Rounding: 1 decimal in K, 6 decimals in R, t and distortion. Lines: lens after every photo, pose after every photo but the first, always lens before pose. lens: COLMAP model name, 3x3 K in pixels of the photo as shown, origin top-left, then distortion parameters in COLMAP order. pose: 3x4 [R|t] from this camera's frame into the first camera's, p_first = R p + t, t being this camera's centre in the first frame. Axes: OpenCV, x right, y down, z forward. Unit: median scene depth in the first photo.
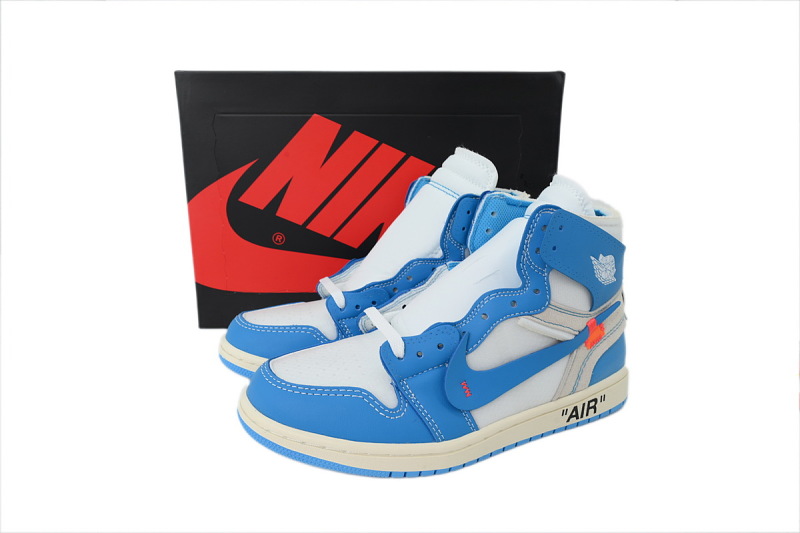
lens RADIAL K [[474.4, 0, 400.6], [0, 474.4, 261.4], [0, 0, 1]] dist [-0.004658, -0.000312]
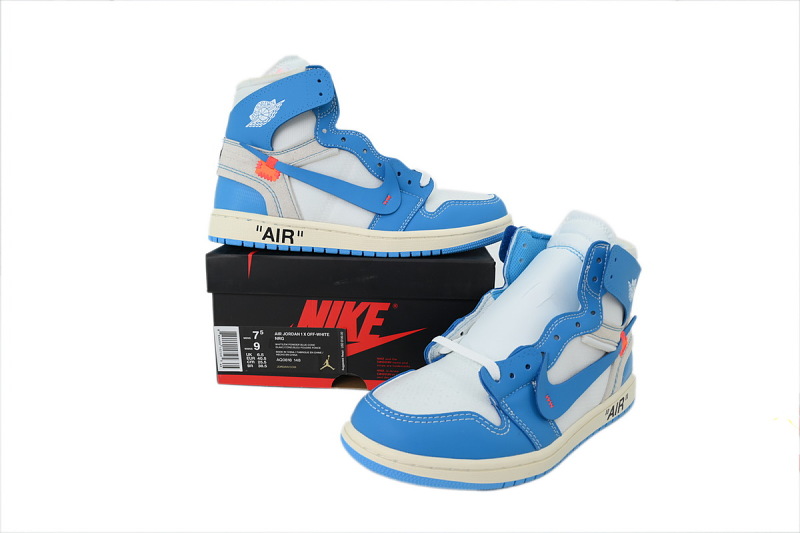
lens RADIAL K [[474.4, 0, 398.1], [0, 474.4, 269.5], [0, 0, 1]] dist [-0.004658, -0.000312]
pose [[0.968631, -0.044853, 0.244424, -0.478819], [0.049083, 0.998731, -0.011238, -0.056946], [-0.243609, 0.022883, 0.969603, -0.040739]]
